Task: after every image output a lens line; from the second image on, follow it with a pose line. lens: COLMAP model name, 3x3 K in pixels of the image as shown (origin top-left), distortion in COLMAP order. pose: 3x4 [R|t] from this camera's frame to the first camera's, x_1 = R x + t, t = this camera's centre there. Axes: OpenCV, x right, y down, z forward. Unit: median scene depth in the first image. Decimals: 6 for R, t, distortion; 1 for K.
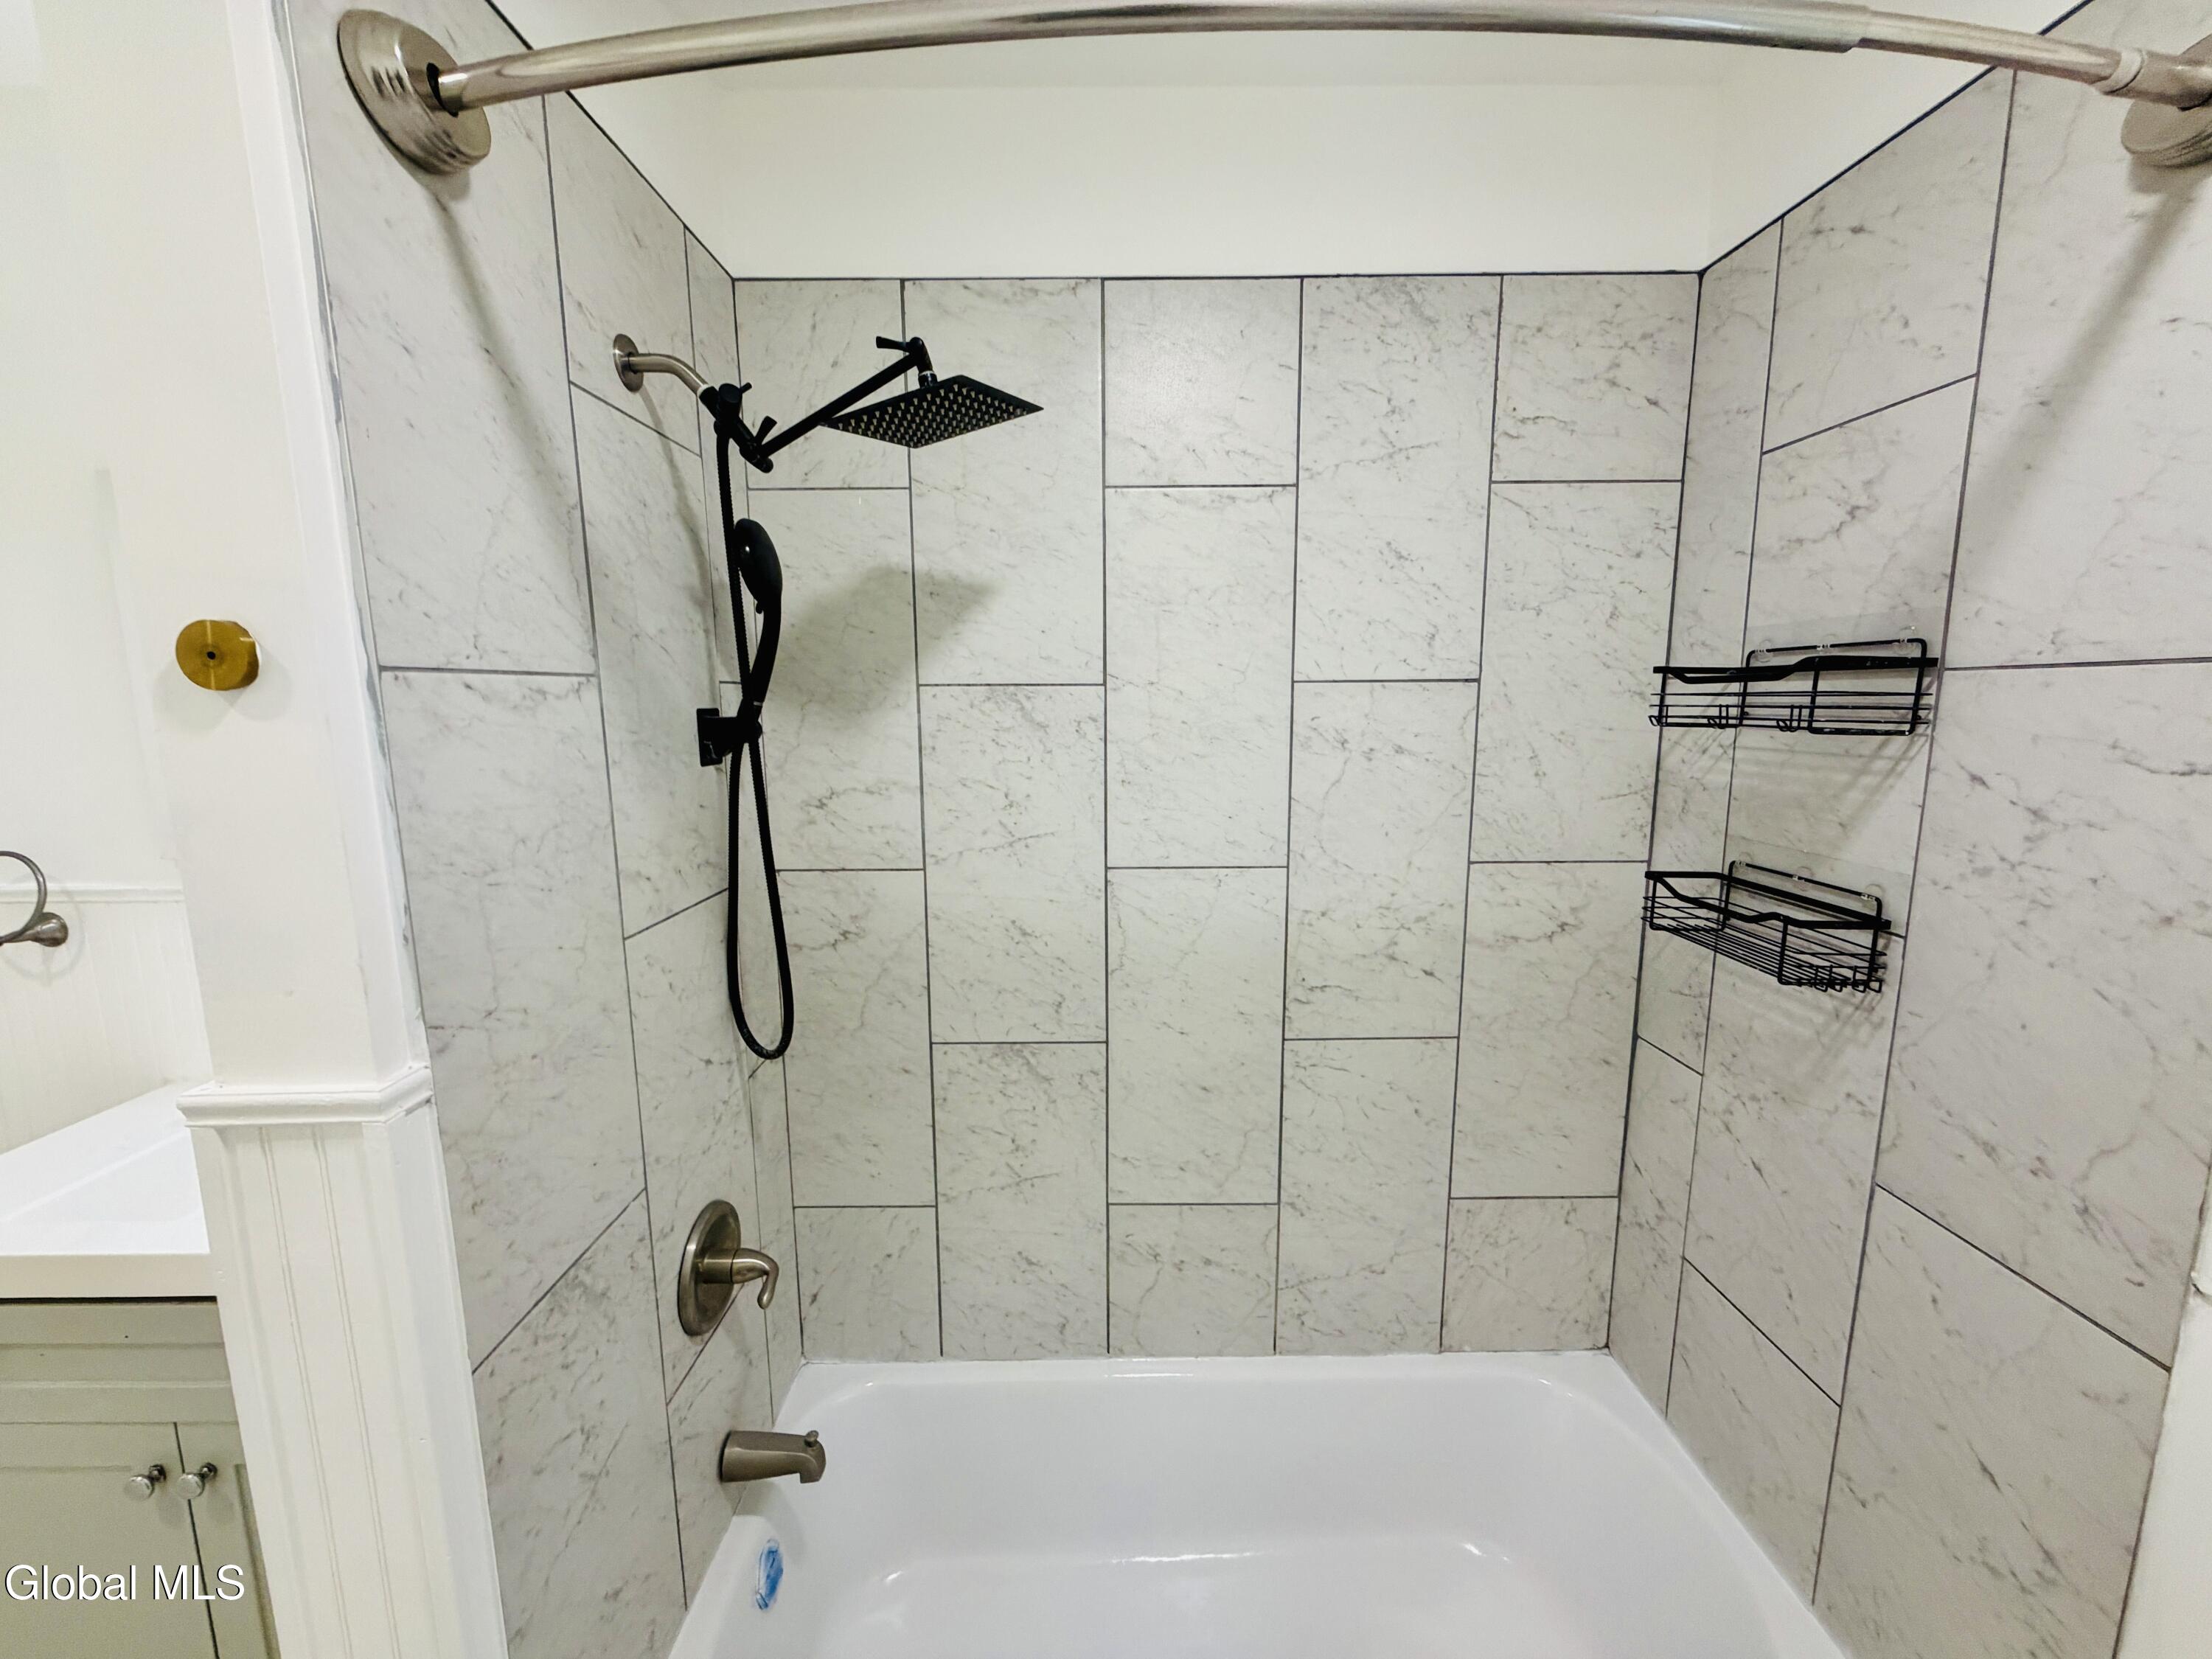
lens RADIAL K [[880.8, 0, 1104.8], [0, 880.8, 832.1], [0, 0, 1]] dist [-0.001567, 0.000158]
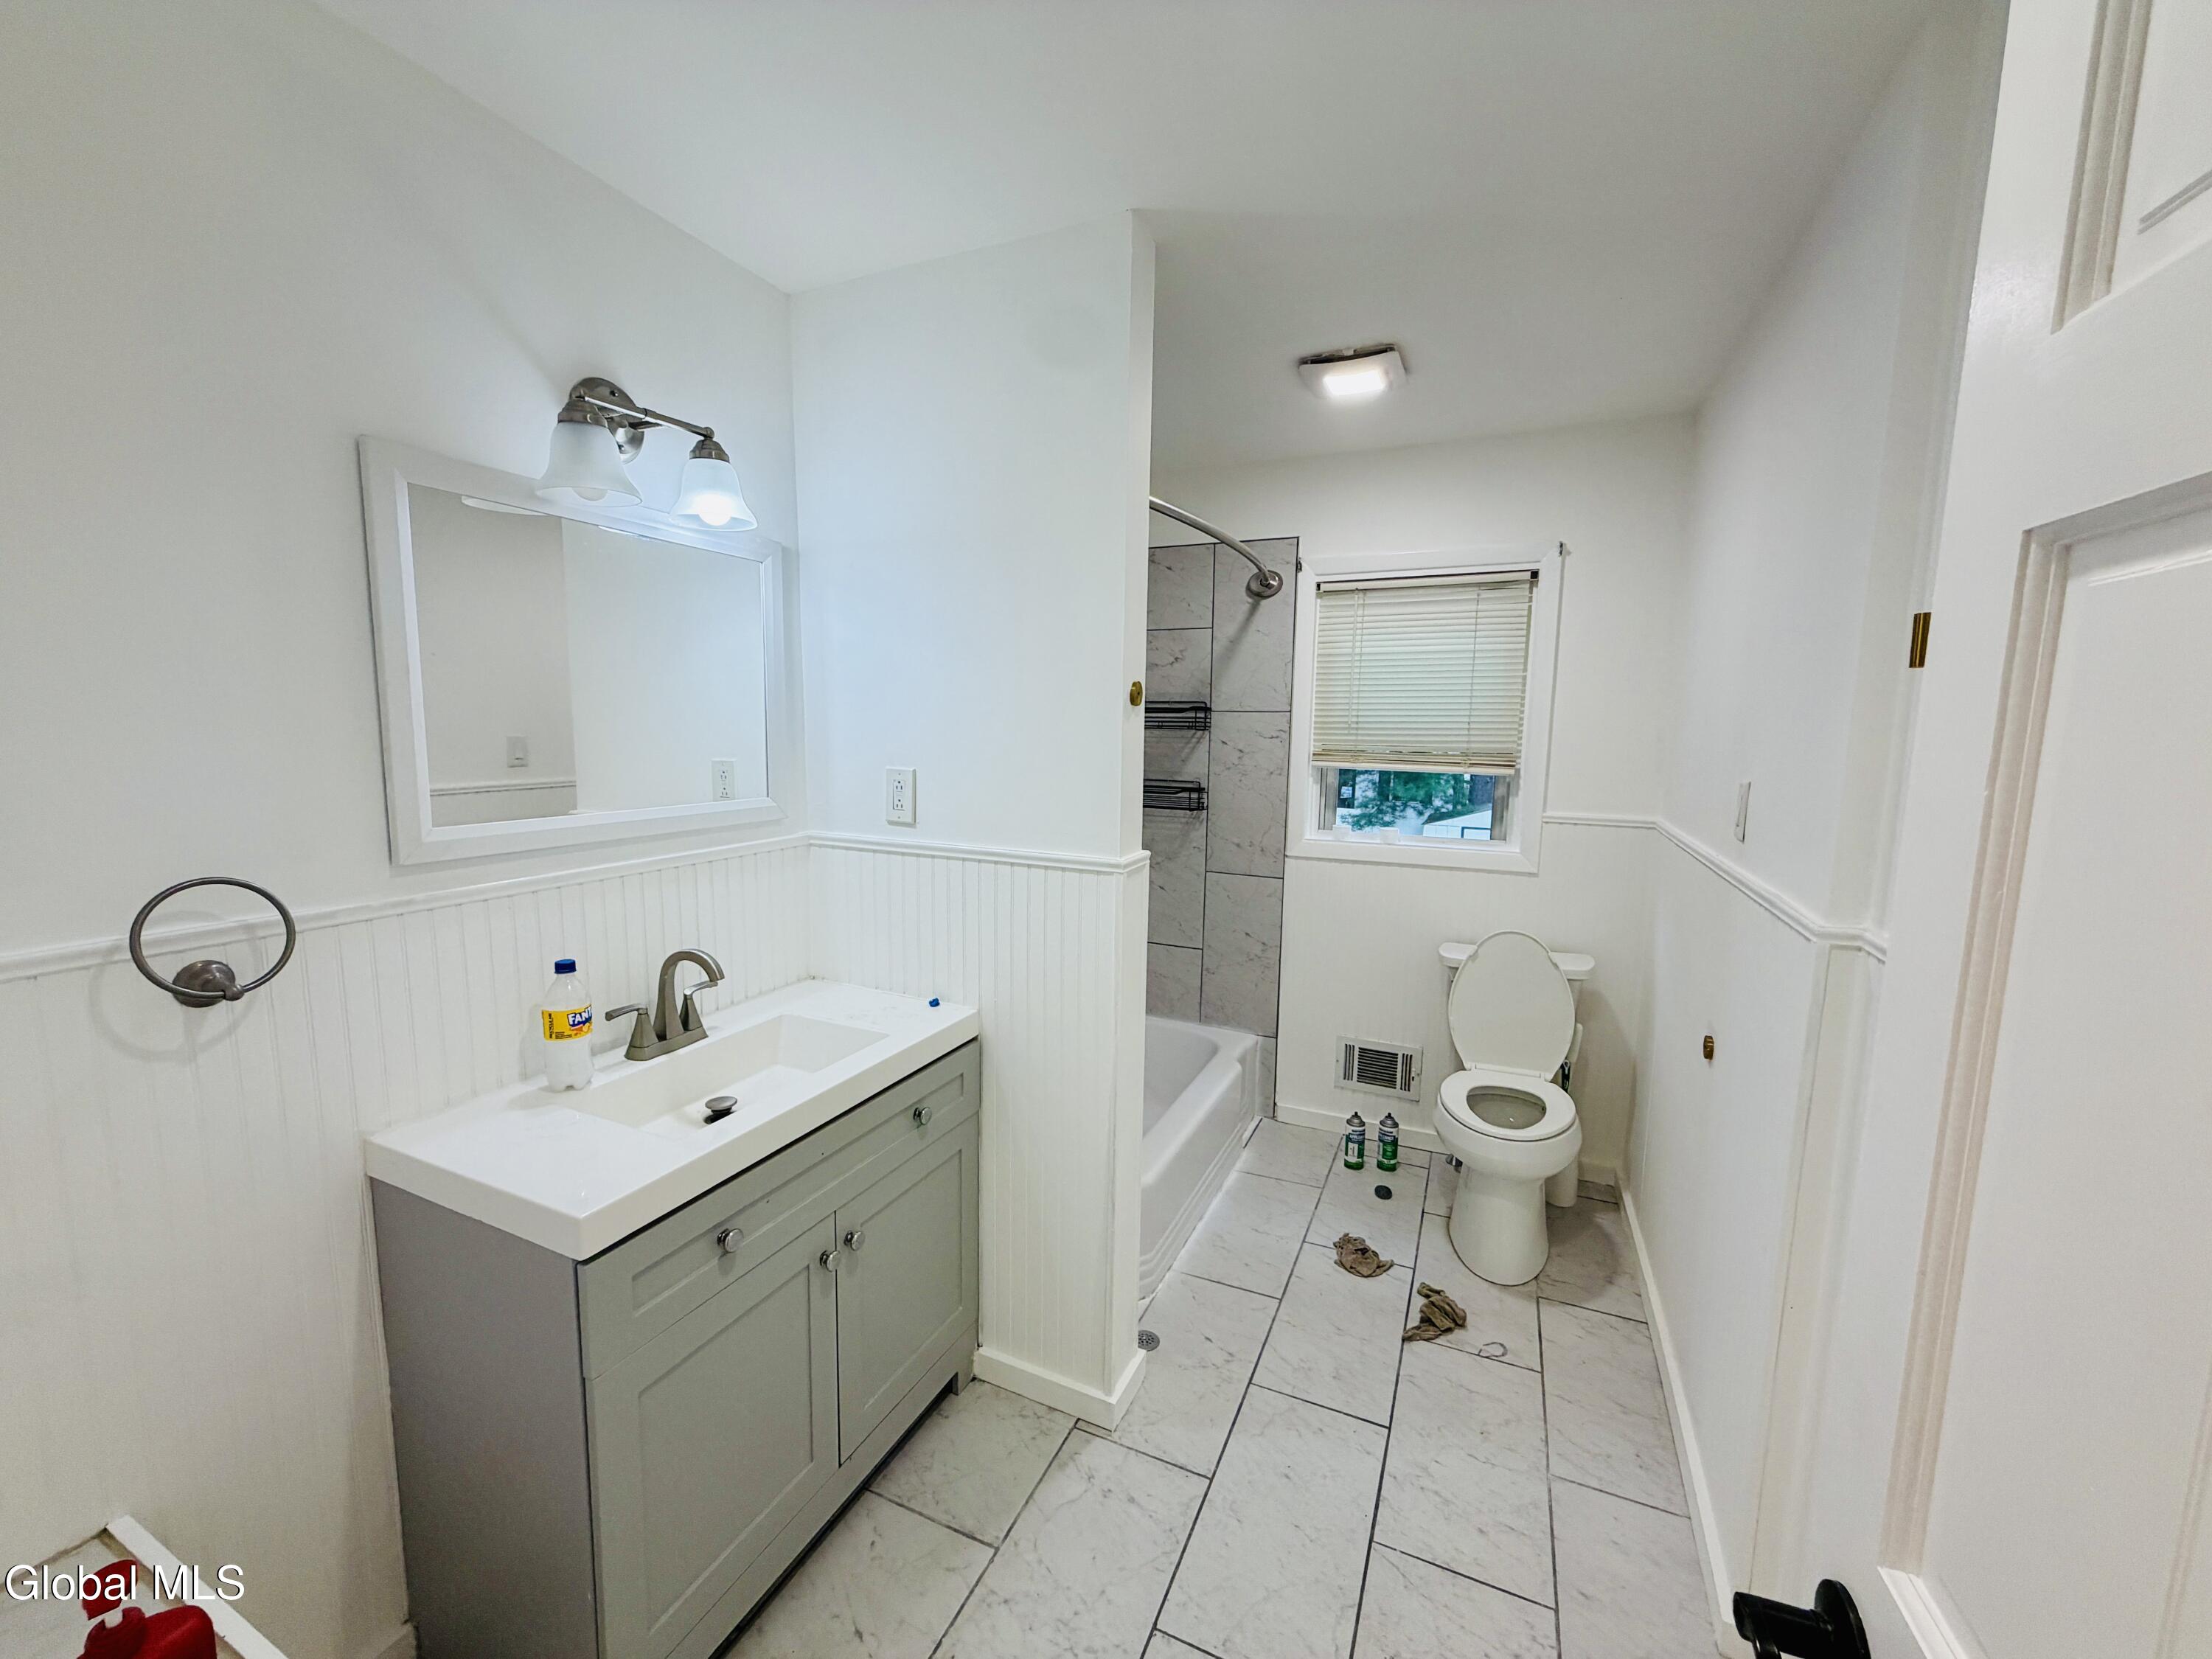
lens RADIAL K [[880.8, 0, 1103.3], [0, 880.8, 832.4], [0, 0, 1]] dist [-0.001567, 0.000158]
pose [[0.416297, -0.098287, 0.903901, -2.229847], [0.117224, 0.991645, 0.053840, 0.044722], [-0.901640, 0.083545, 0.424341, -0.031294]]
